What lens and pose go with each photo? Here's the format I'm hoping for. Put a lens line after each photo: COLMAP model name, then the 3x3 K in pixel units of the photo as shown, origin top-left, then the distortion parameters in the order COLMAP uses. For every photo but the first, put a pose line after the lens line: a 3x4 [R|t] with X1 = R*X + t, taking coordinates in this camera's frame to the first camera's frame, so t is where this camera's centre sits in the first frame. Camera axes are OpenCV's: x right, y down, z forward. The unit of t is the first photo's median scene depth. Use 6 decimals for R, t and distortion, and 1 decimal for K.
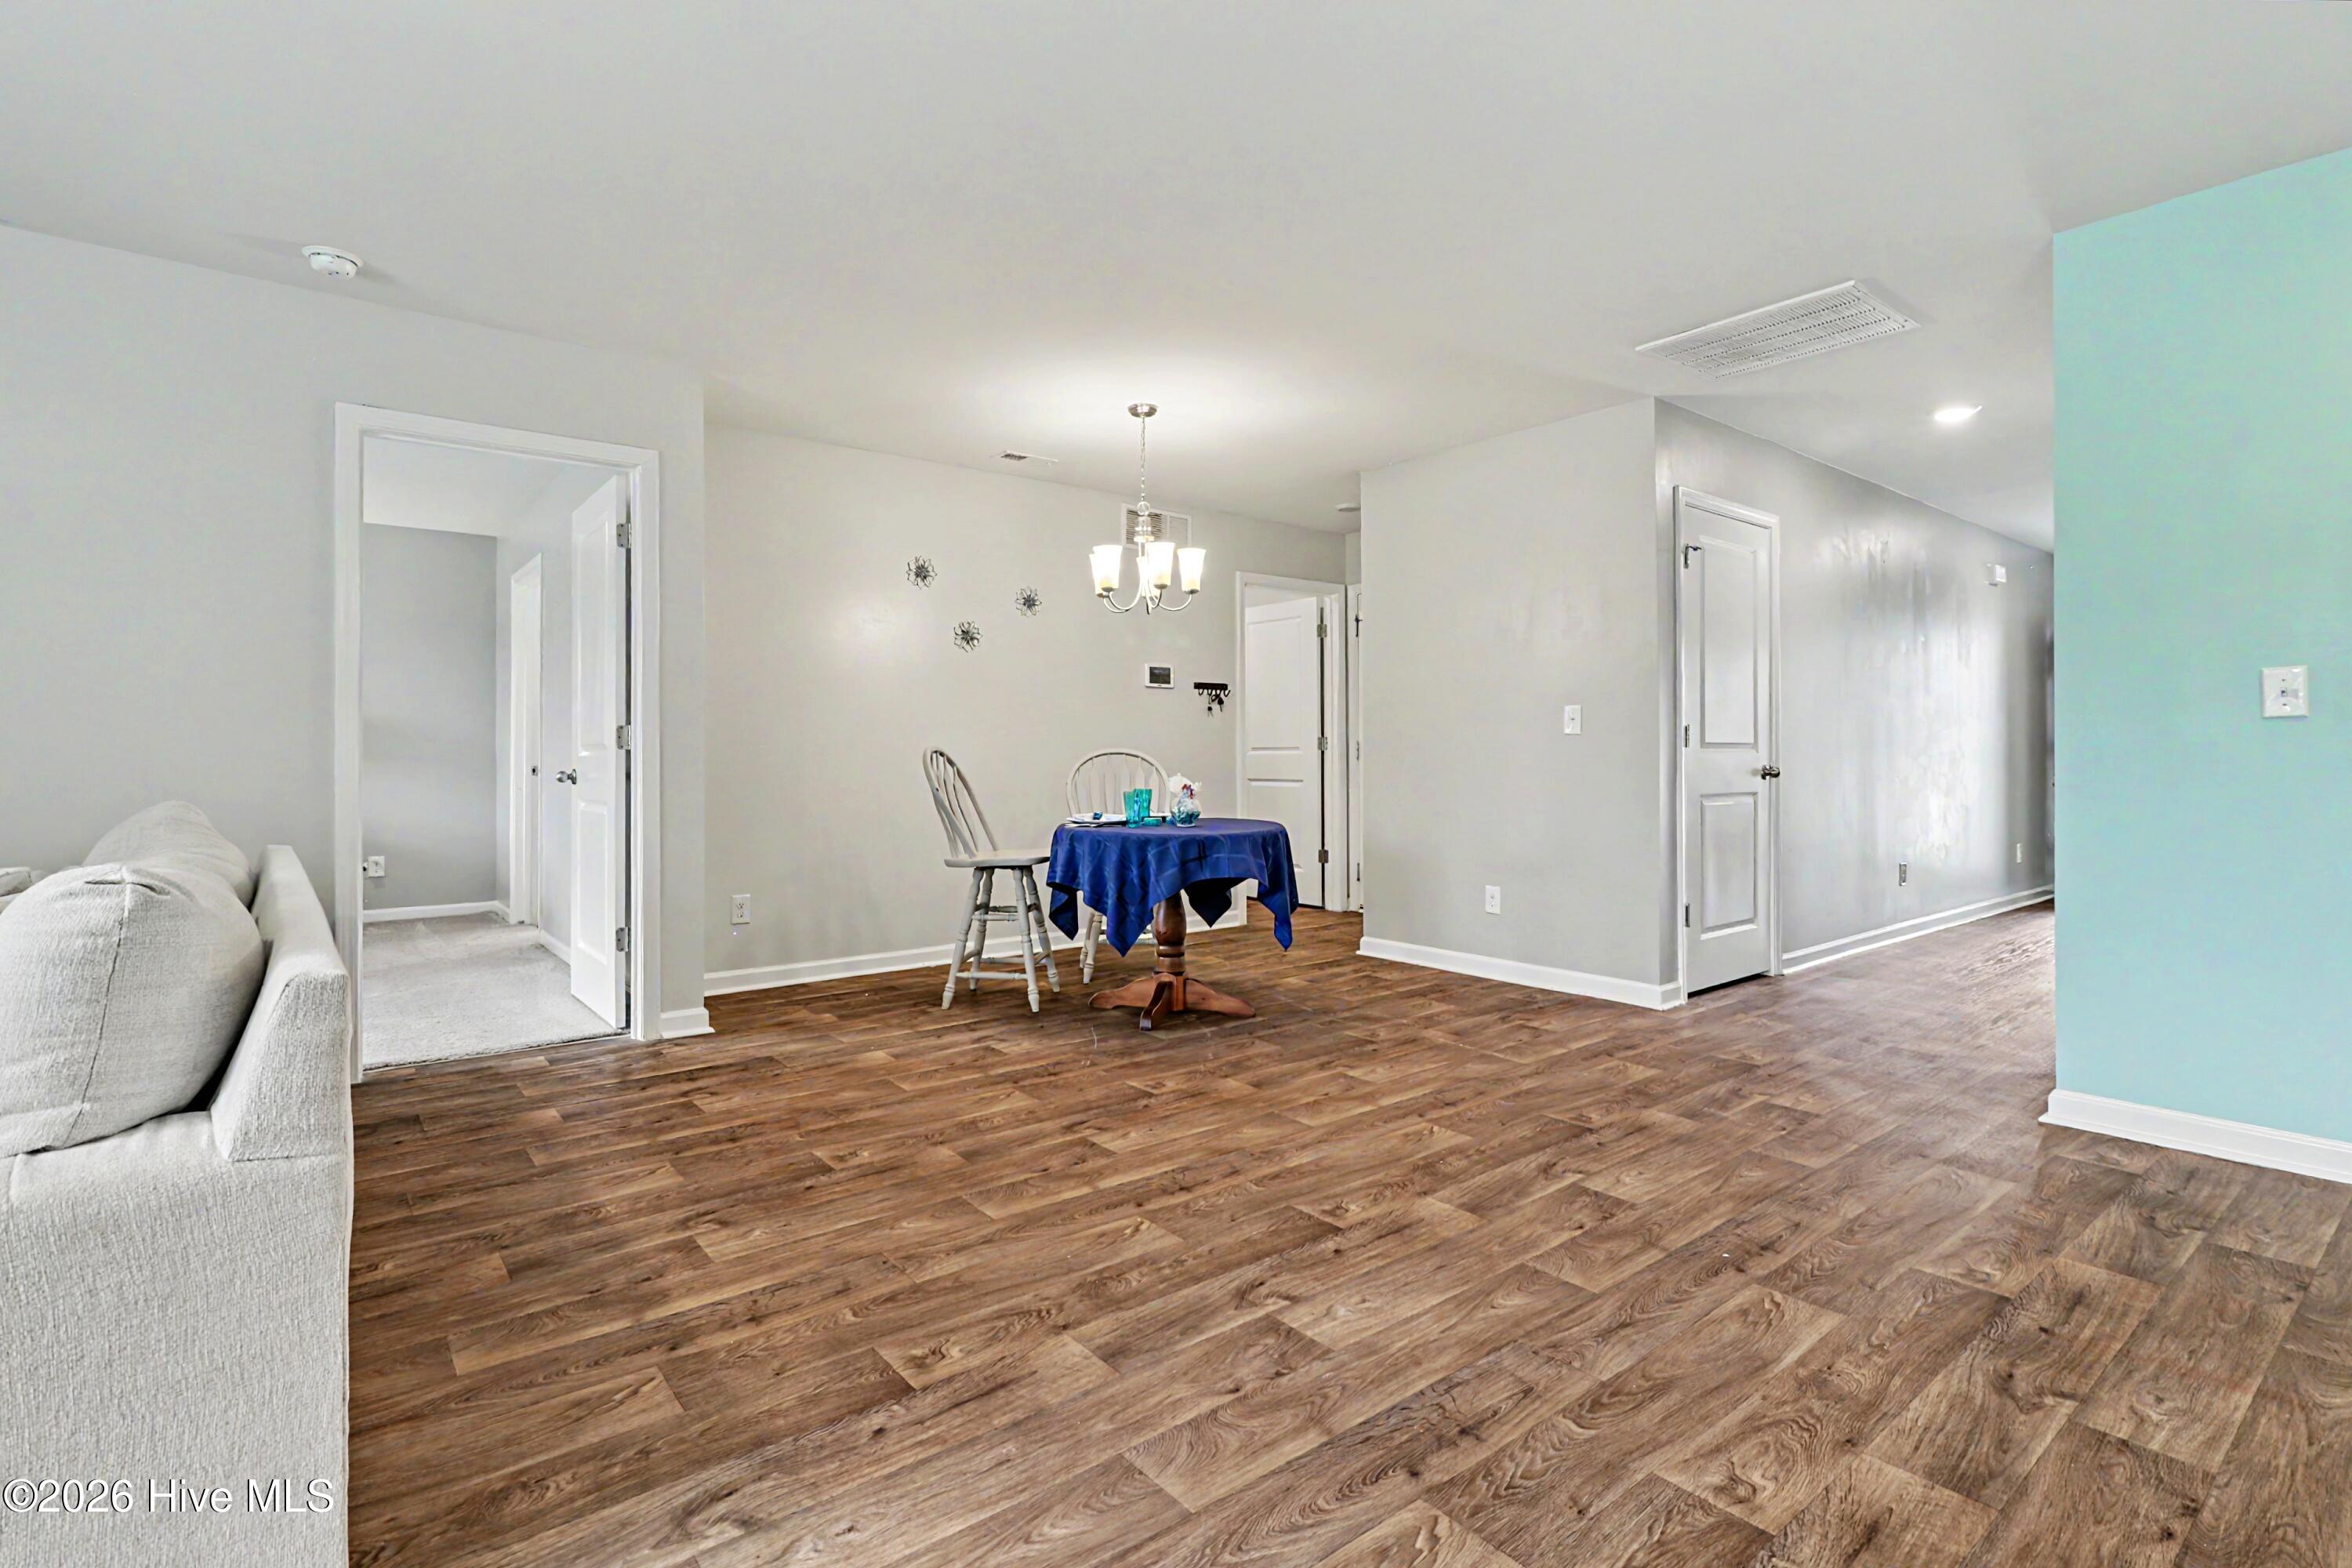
lens RADIAL K [[1132.3, 0, 1181.7], [0, 1132.3, 748.8], [0, 0, 1]] dist [-0.001223, -0.000196]
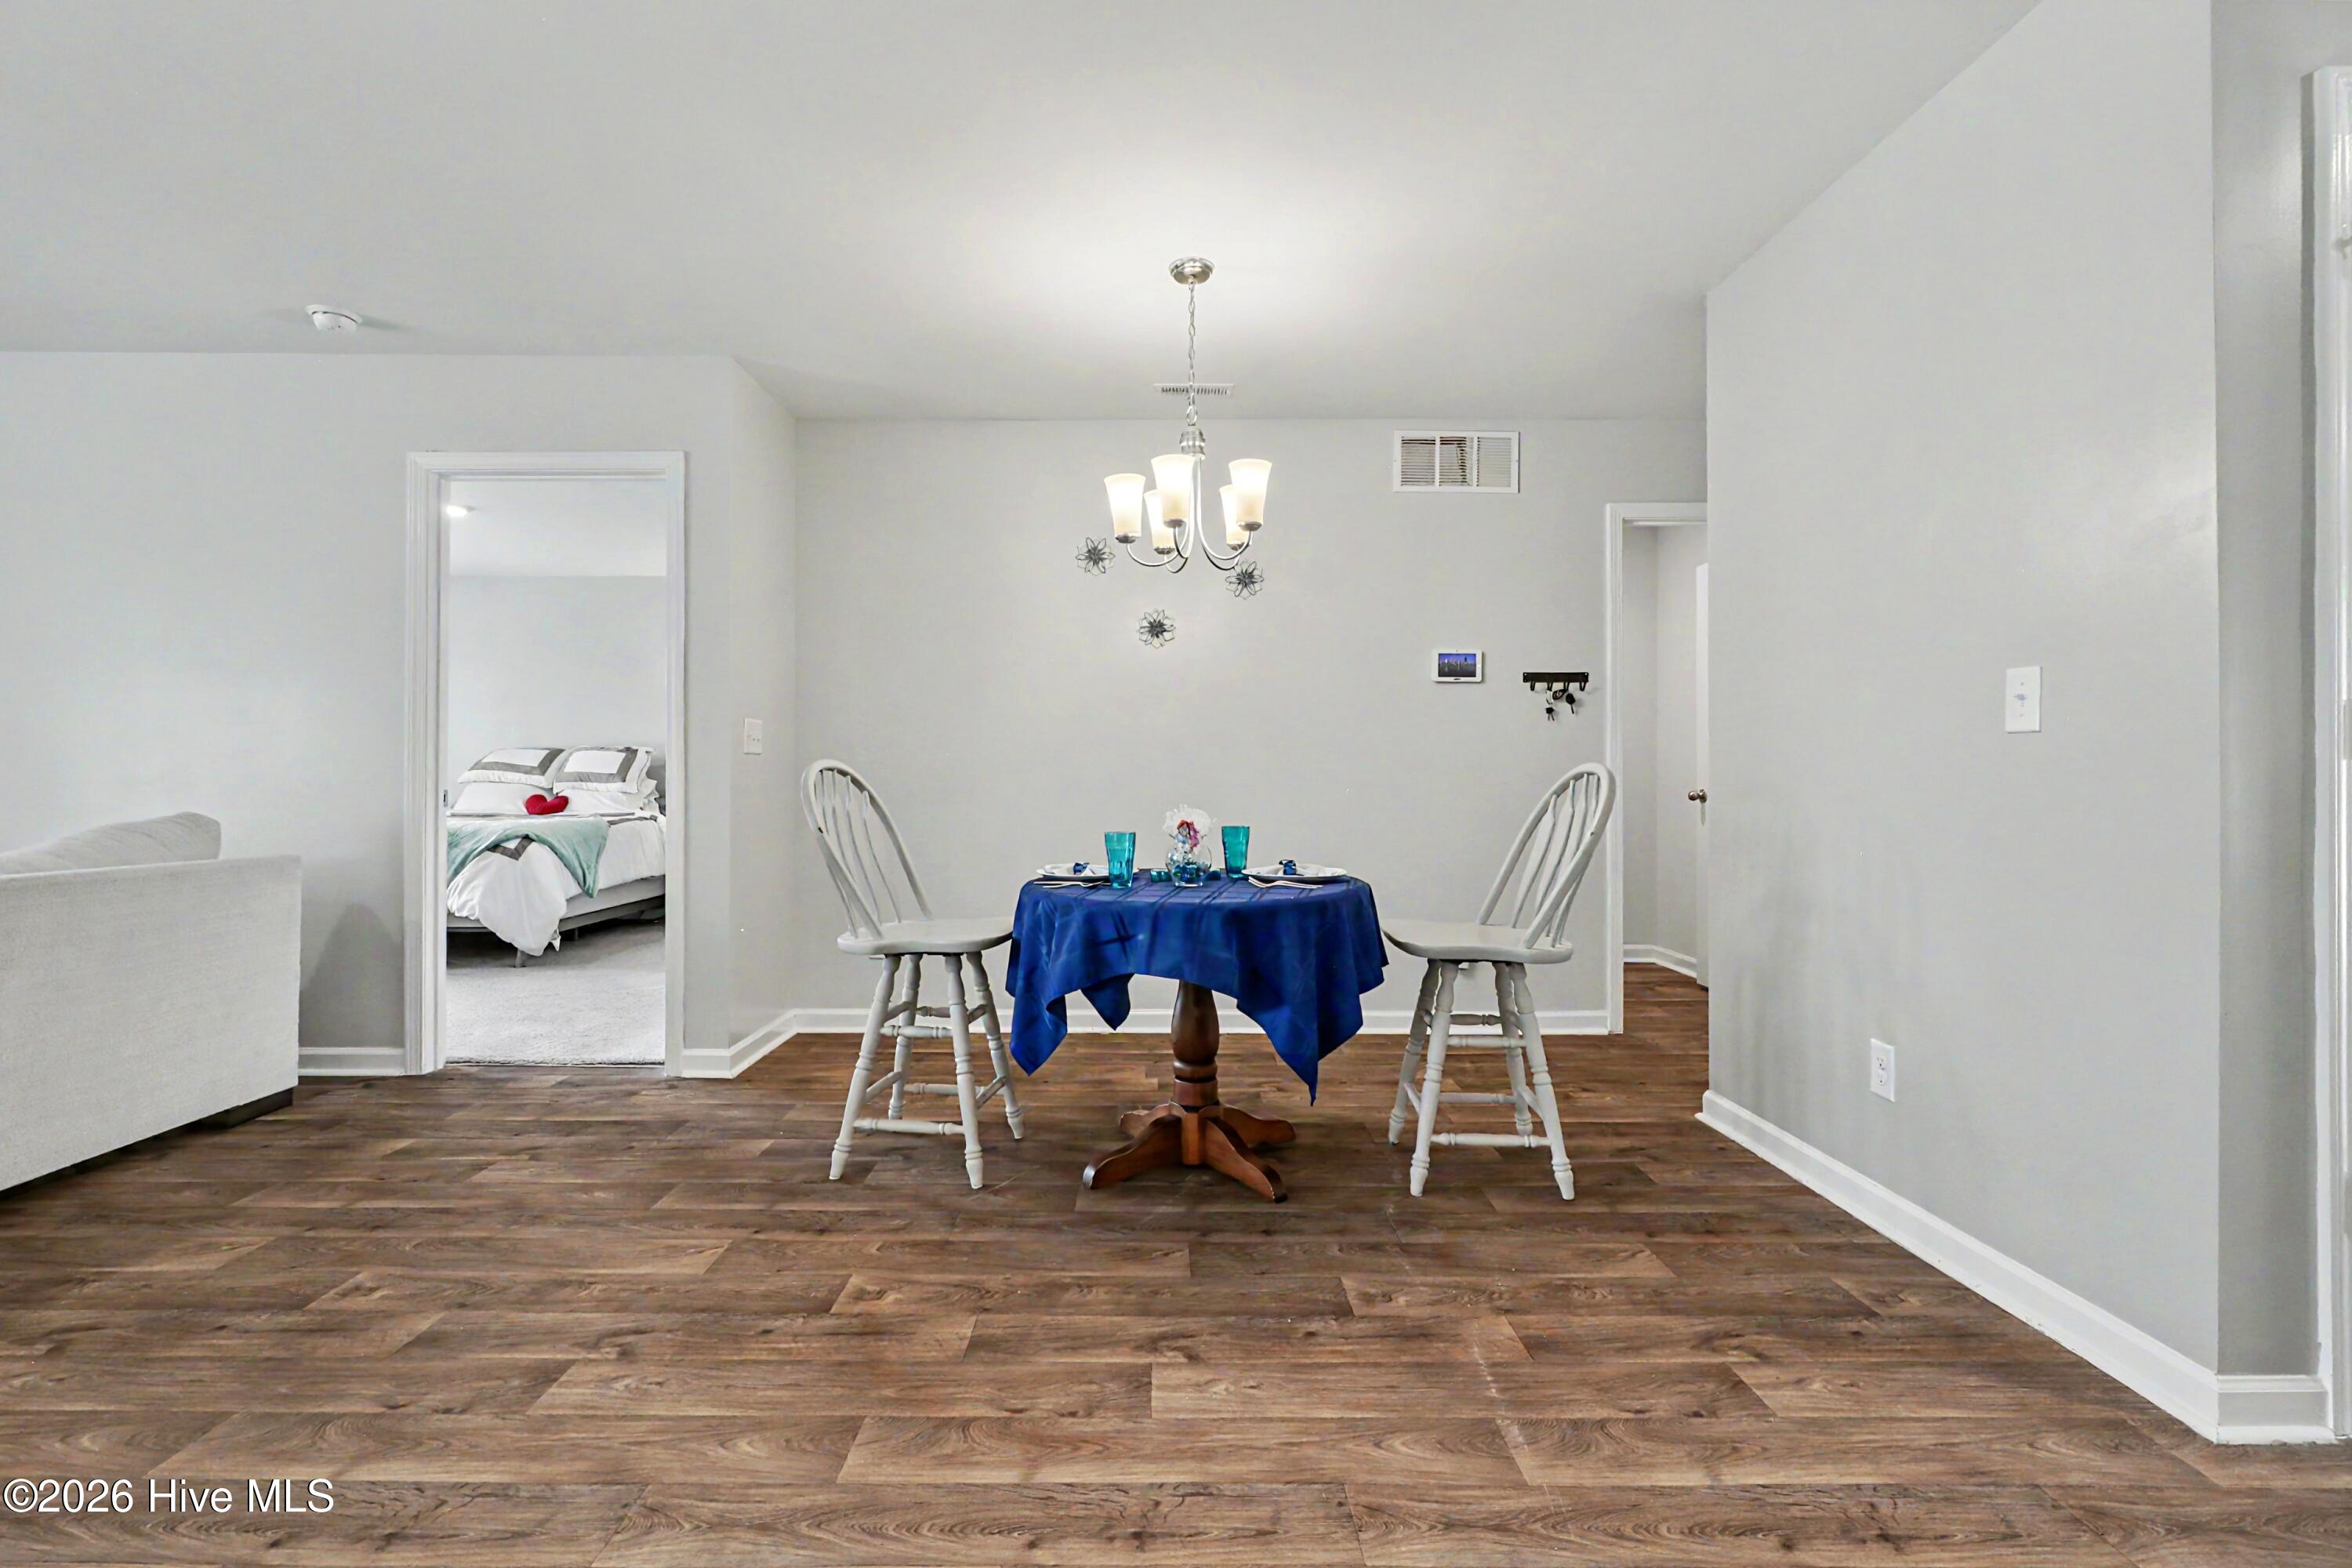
lens RADIAL K [[1115.1, 0, 1156.9], [0, 1115.1, 774.5], [0, 0, 1]] dist [-0.000472, -0.000296]
pose [[0.776381, 0.001865, -0.630262, 0.464648], [-0.001129, 0.999998, 0.001567, 0.004269], [0.630263, -0.000505, 0.776381, 0.578110]]
